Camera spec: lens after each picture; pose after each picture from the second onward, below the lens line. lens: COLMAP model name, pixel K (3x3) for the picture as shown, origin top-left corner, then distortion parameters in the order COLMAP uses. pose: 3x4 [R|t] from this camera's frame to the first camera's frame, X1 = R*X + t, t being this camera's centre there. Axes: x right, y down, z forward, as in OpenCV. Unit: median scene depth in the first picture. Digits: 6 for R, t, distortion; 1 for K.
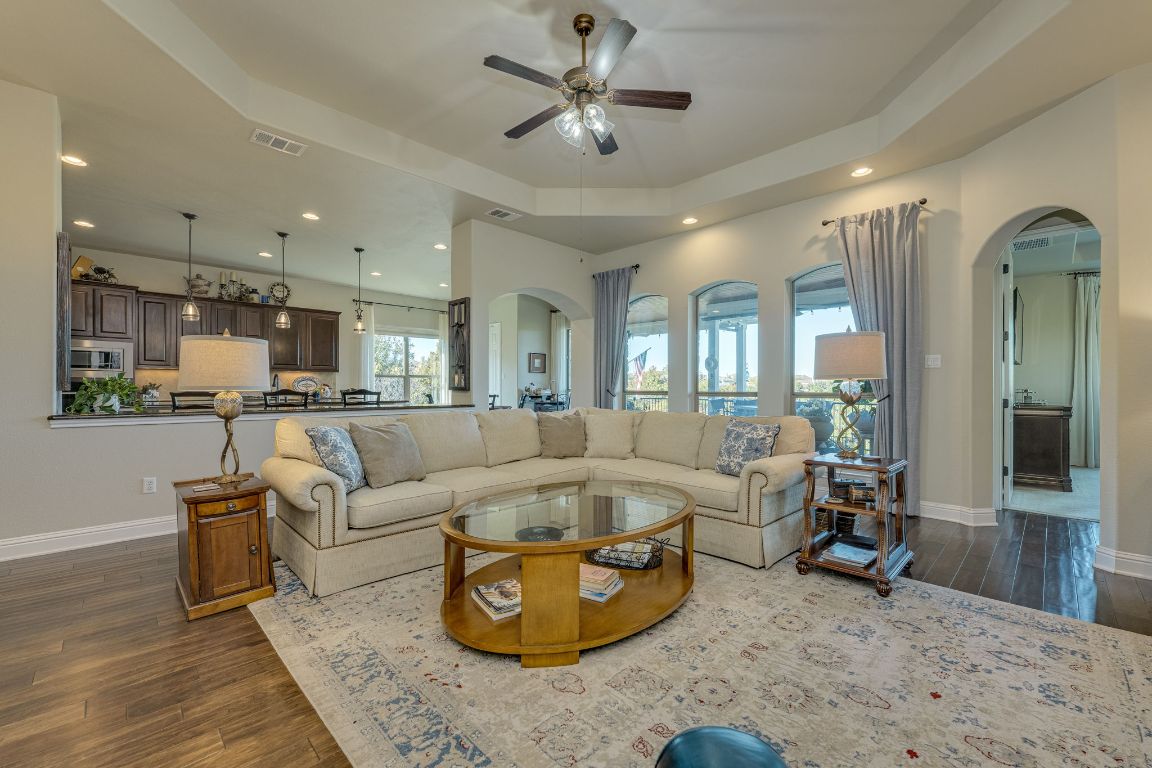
lens RADIAL K [[476.4, 0, 585.2], [0, 476.4, 385.9], [0, 0, 1]] dist [0.001683, 0.000300]
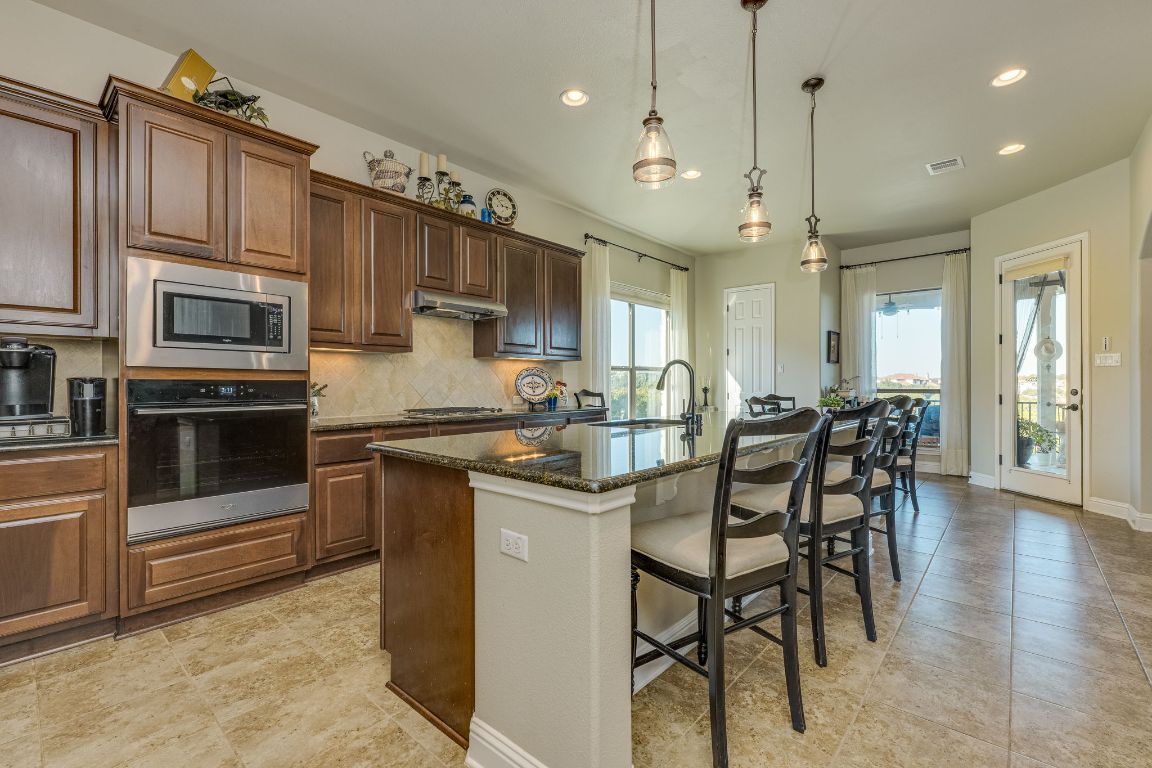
lens RADIAL K [[502.8, 0, 576.0], [0, 502.8, 384.0], [0, 0, 1]] dist [0.001221, 0.000030]
pose [[0.998021, -0.001111, 0.062877, -0.500094], [0.000909, 0.999994, 0.003236, -0.003283], [-0.062880, -0.003173, 0.998016, 0.374320]]
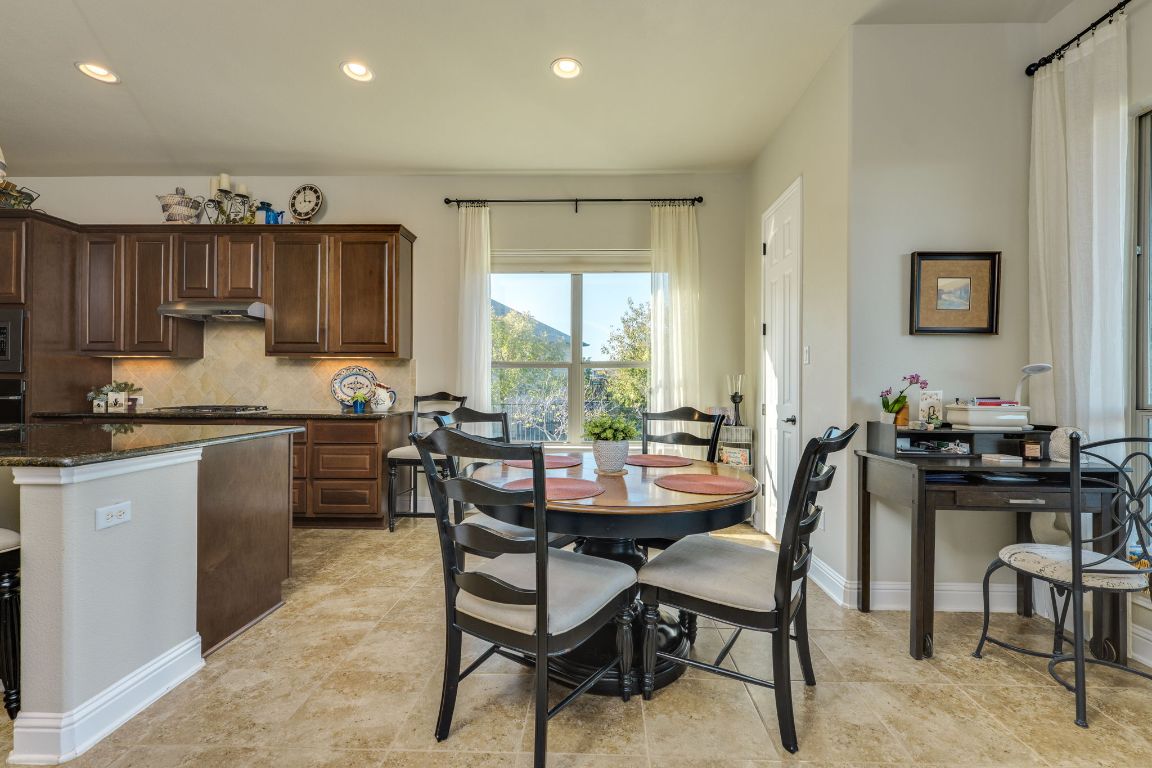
lens RADIAL K [[476.4, 0, 585.2], [0, 476.4, 385.9], [0, 0, 1]] dist [0.001683, 0.000300]
pose [[0.686050, -0.000228, -0.727554, -0.054552], [-0.003520, 0.999987, -0.003633, 0.000398], [0.727546, 0.005054, 0.686040, 0.732252]]
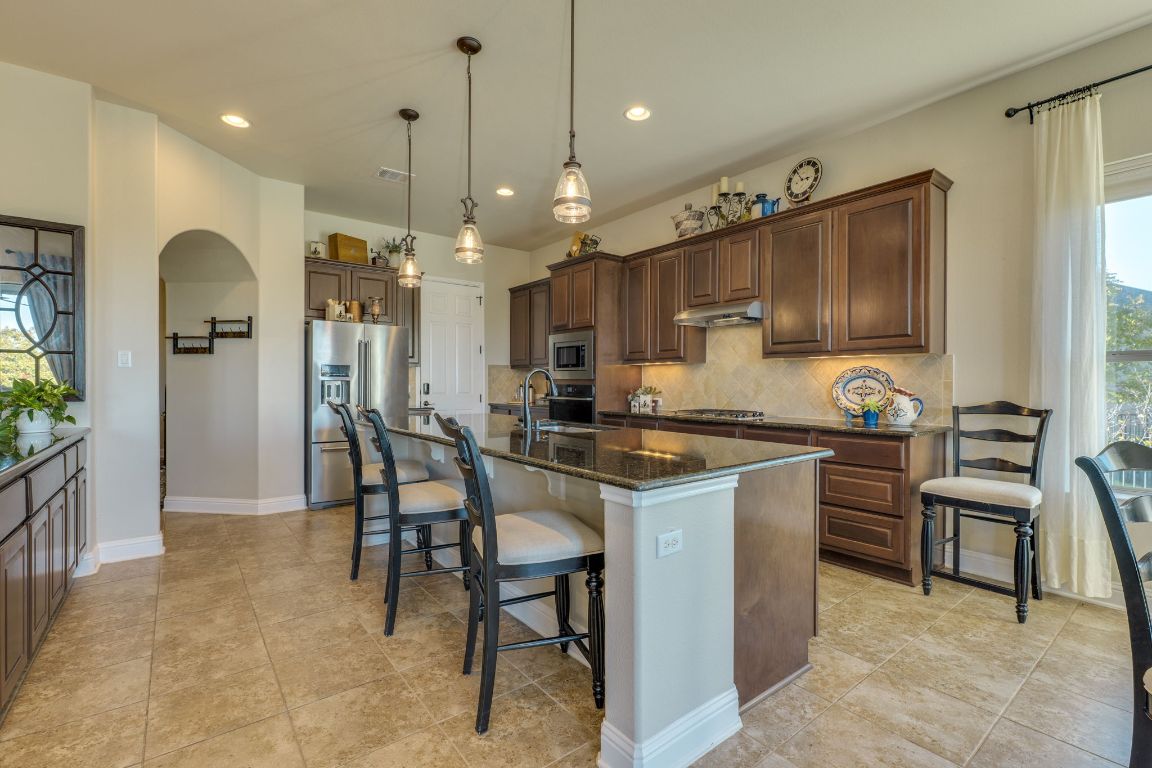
lens RADIAL K [[512.5, 0, 576.0], [0, 512.5, 384.0], [0, 0, 1]] dist [-0.000587, -0.000238]
pose [[-0.132895, 0.001044, -0.991130, -0.115838], [-0.001164, 0.999999, 0.001210, -0.005902], [0.991129, 0.001315, -0.132894, 0.719842]]
